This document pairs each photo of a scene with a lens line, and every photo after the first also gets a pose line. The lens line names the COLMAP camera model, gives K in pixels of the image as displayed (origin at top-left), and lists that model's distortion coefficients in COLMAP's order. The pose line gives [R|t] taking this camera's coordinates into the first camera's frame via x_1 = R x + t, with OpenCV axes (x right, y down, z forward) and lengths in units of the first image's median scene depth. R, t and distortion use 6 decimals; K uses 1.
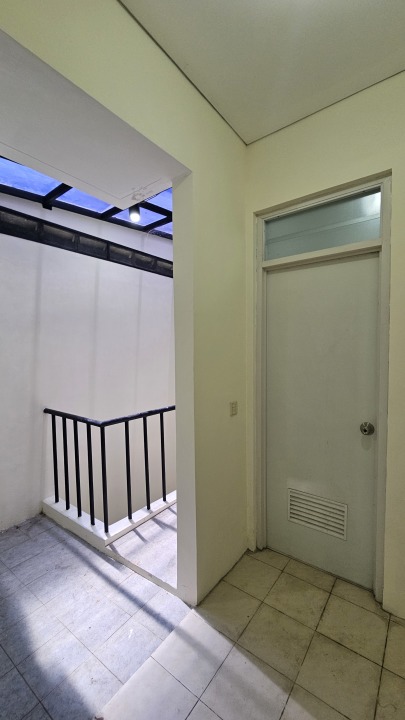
lens RADIAL K [[297.1, 0, 201.1], [0, 297.1, 363.0], [0, 0, 1]] dist [0.001002, 0.000382]
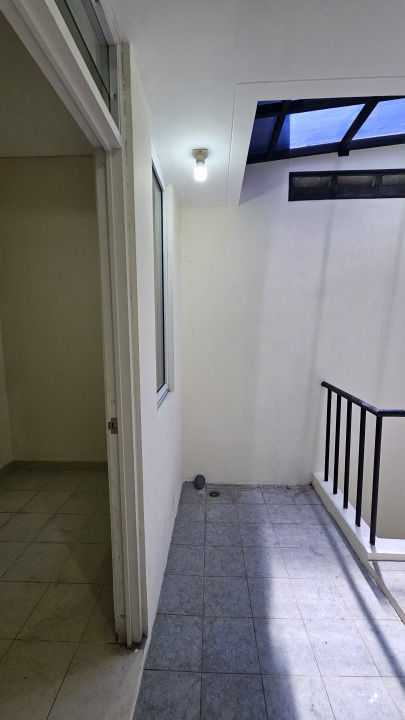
lens RADIAL K [[297.1, 0, 205.7], [0, 297.1, 361.7], [0, 0, 1]] dist [0.001002, 0.000382]
pose [[0.579114, 0.107436, -0.808136, 0.021407], [-0.041241, 0.993870, 0.102575, 0.010204], [0.814203, -0.026074, 0.579995, 0.172661]]
